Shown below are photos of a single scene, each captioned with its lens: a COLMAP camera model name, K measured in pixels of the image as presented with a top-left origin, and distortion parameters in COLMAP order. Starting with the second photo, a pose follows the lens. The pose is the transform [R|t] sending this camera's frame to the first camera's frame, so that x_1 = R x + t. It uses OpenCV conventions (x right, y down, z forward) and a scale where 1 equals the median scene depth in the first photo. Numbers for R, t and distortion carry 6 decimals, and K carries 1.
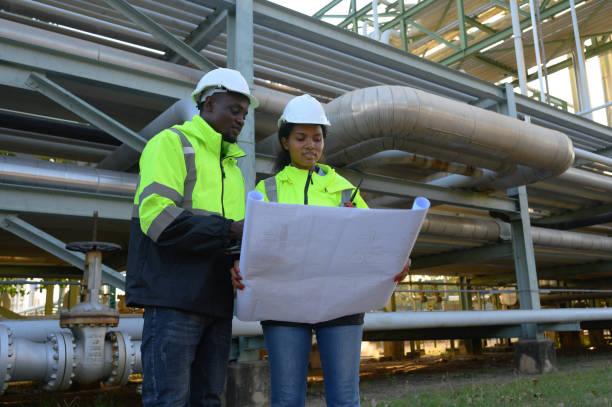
lens RADIAL K [[576.6, 0, 308.9], [0, 576.6, 205.1], [0, 0, 1]] dist [-0.000470, 0.005527]
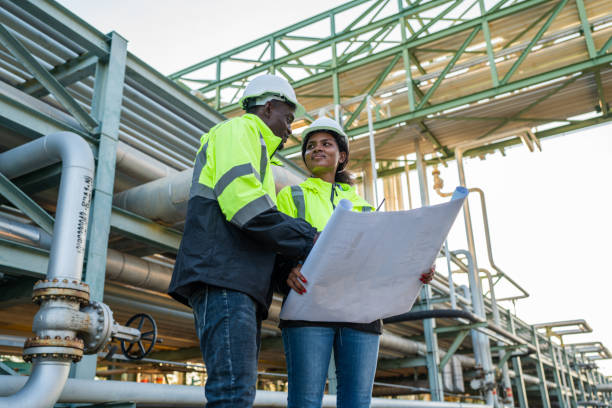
lens RADIAL K [[581.8, 0, 303.2], [0, 581.8, 204.8], [0, 0, 1]] dist [-0.045961, 0.149489]
pose [[0.924491, 0.146207, 0.352050, -0.120043], [-0.085057, 0.979358, -0.183368, 0.048704], [-0.371592, 0.139578, 0.917844, 0.011531]]
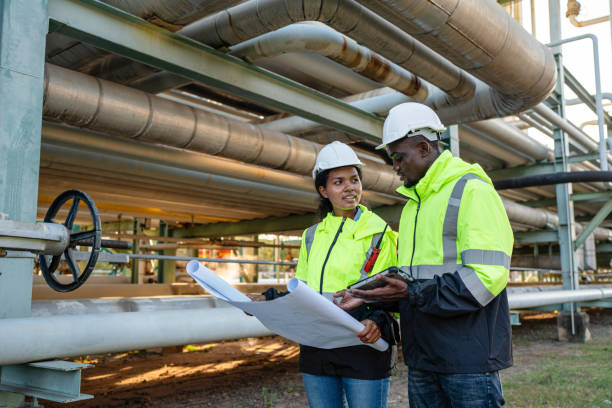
lens RADIAL K [[595.1, 0, 306.0], [0, 595.1, 204.0], [0, 0, 1]] dist [0.011673, 0.007547]
pose [[0.967462, 0.066113, 0.244228, 0.004478], [-0.084297, 0.994334, 0.064754, 0.041376], [-0.238563, -0.083235, 0.967554, 0.386095]]
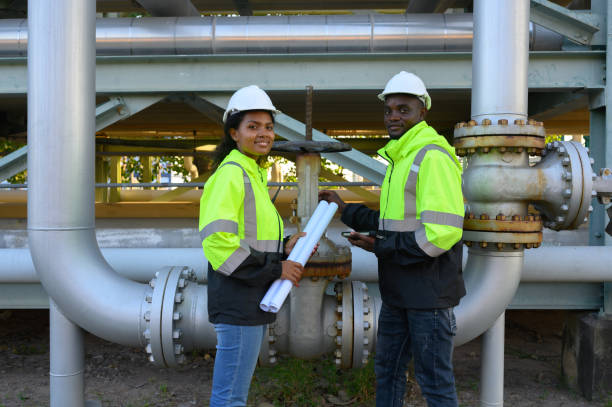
lens RADIAL K [[576.6, 0, 308.9], [0, 576.6, 205.1], [0, 0, 1]] dist [-0.000470, 0.005527]
pose [[0.777793, 0.053122, -0.626271, 0.007993], [0.106567, 0.970849, 0.214700, 0.000854], [0.619420, -0.233732, 0.749459, 0.307616]]
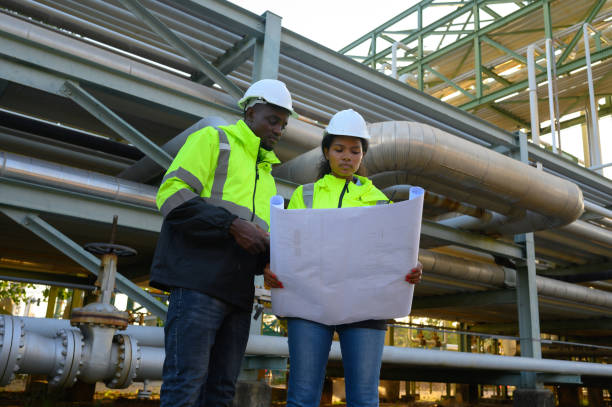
lens RADIAL K [[577.4, 0, 306.0], [0, 577.4, 203.5], [0, 0, 1]] dist [-0.001186, 0.006180]
pose [[0.996467, 0.082521, -0.015627, -0.009954], [-0.083371, 0.994381, -0.065239, 0.016671], [0.010155, 0.066312, 0.997747, -0.016041]]
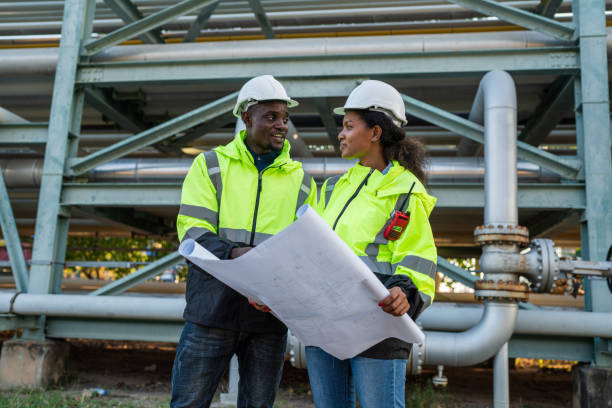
lens RADIAL K [[576.6, 0, 308.9], [0, 576.6, 205.6], [0, 0, 1]] dist [-0.000470, 0.005527]
pose [[0.691769, -0.057811, -0.719801, 0.168745], [0.093066, 0.995615, 0.009478, -0.006527], [0.716097, -0.073546, 0.694115, 0.100543]]
